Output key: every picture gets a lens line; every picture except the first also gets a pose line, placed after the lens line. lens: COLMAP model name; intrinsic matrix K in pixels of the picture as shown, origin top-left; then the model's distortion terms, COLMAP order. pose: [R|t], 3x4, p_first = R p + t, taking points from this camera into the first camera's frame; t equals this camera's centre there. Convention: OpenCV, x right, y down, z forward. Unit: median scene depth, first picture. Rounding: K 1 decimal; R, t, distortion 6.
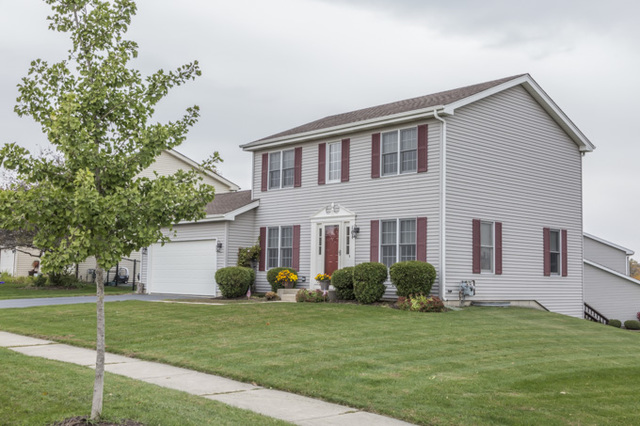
lens RADIAL K [[728.1, 0, 320.3], [0, 728.1, 213.2], [0, 0, 1]] dist [-0.013758, 0.000000]
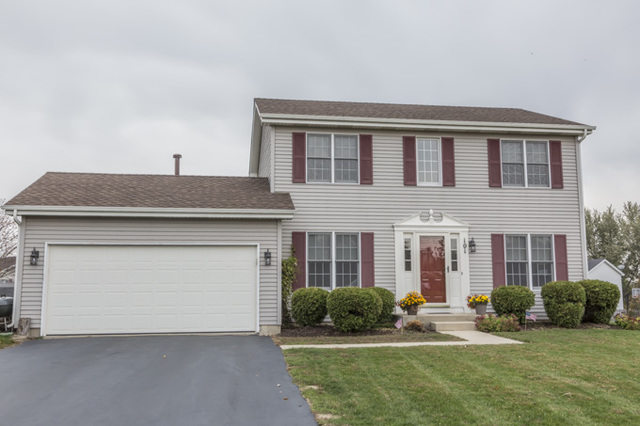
lens RADIAL K [[621.4, 0, 320.1], [0, 621.4, 212.2], [0, 0, 1]] dist [0.021788, 0.000000]
pose [[0.556787, 0.093155, 0.825415, -0.640057], [-0.055962, 0.995641, -0.074616, 0.049220], [-0.828768, -0.004646, 0.559573, 0.700128]]
